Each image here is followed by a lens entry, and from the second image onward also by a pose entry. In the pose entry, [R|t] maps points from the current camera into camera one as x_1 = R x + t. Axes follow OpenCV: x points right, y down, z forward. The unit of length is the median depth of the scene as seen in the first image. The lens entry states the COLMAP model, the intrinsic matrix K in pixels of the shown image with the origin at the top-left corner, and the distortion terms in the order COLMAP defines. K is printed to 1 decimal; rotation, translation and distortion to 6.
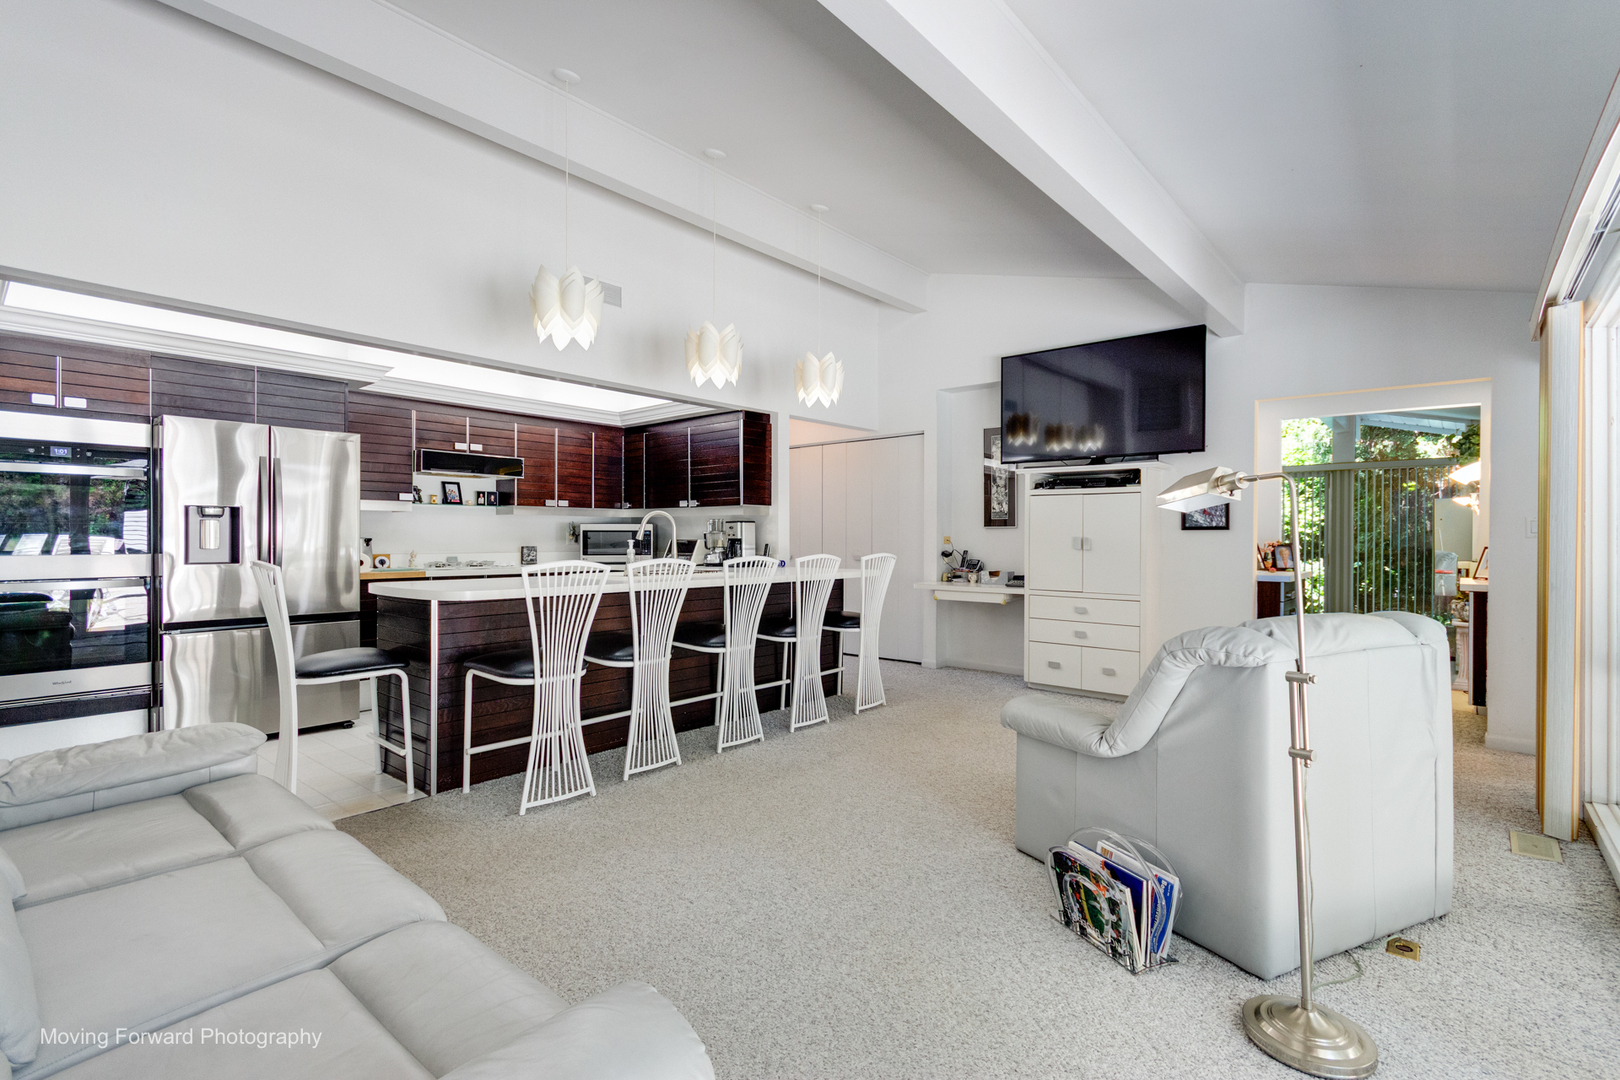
lens RADIAL K [[750.2, 0, 808.2], [0, 750.2, 539.0], [0, 0, 1]] dist [0.010712, -0.000523]
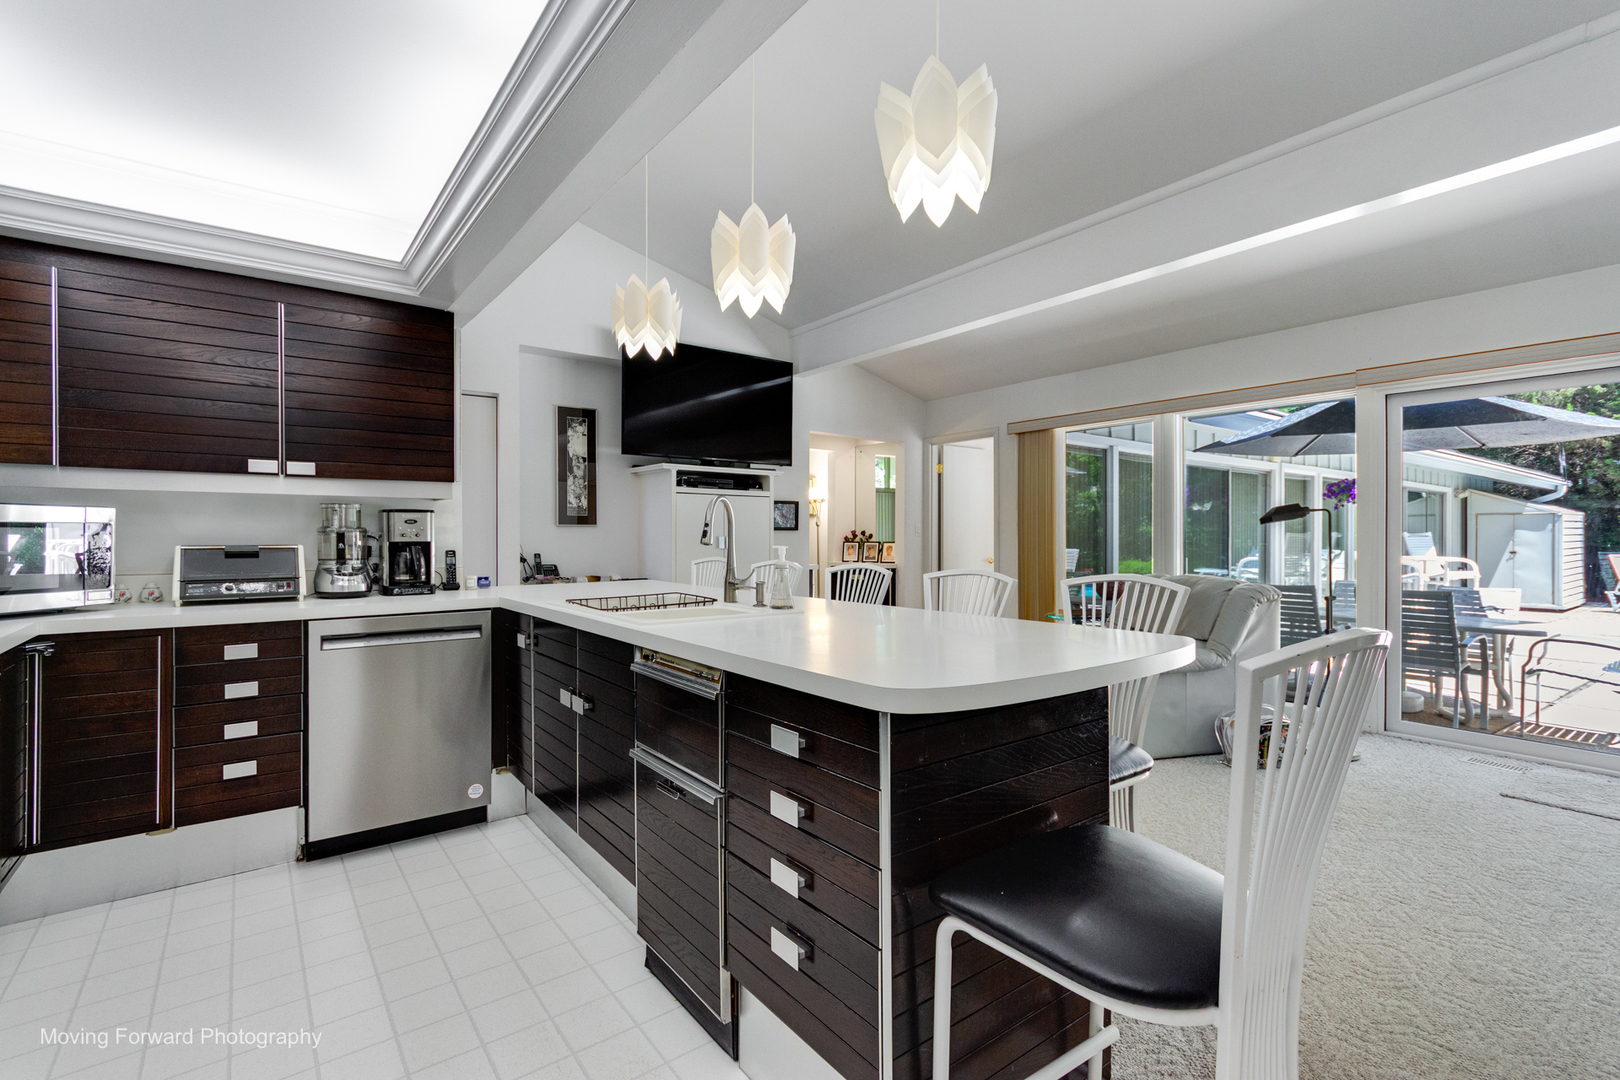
lens RADIAL K [[750.2, 0, 808.4], [0, 750.2, 542.7], [0, 0, 1]] dist [0.010712, -0.000523]
pose [[0.204248, -0.012293, 0.978842, -0.536312], [0.004442, 0.999922, 0.011631, -0.004564], [-0.978909, 0.001972, 0.204287, 0.577122]]
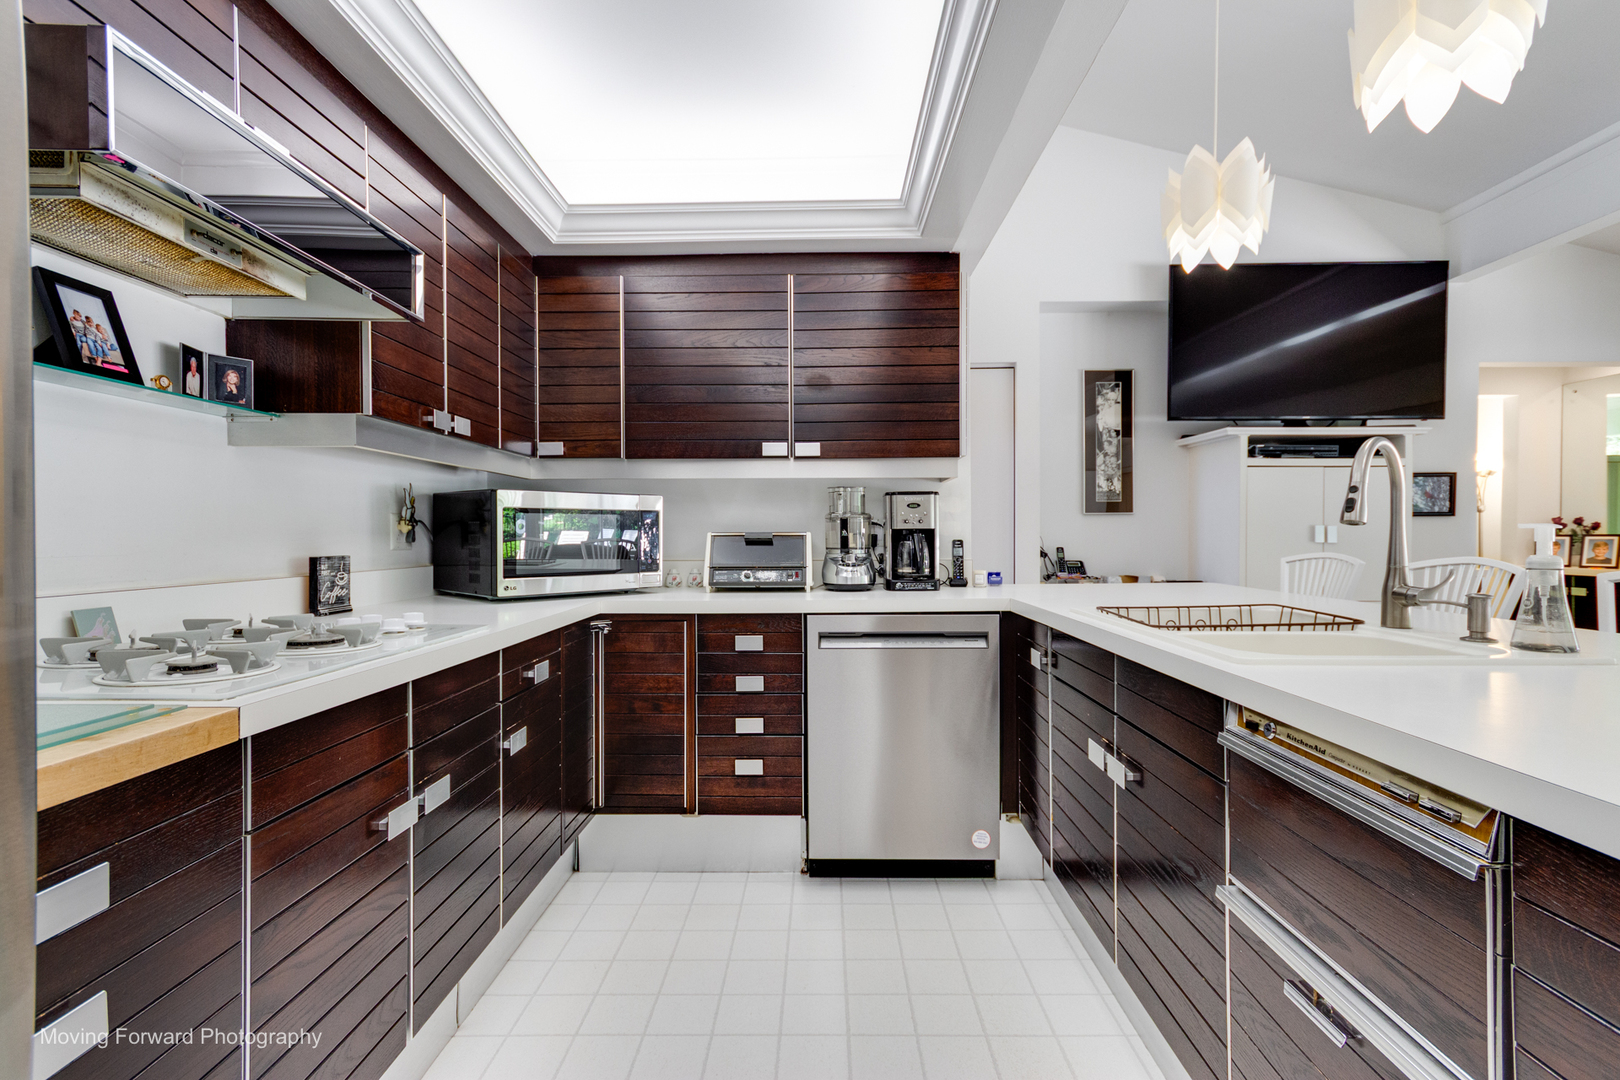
lens RADIAL K [[773.2, 0, 807.2], [0, 773.2, 541.4], [0, 0, 1]] dist [0.012658, 0.000759]
pose [[0.764915, -0.010958, 0.644038, -0.432092], [0.008273, 0.999940, 0.007188, 0.003071], [-0.644078, -0.000170, 0.764960, 0.638338]]
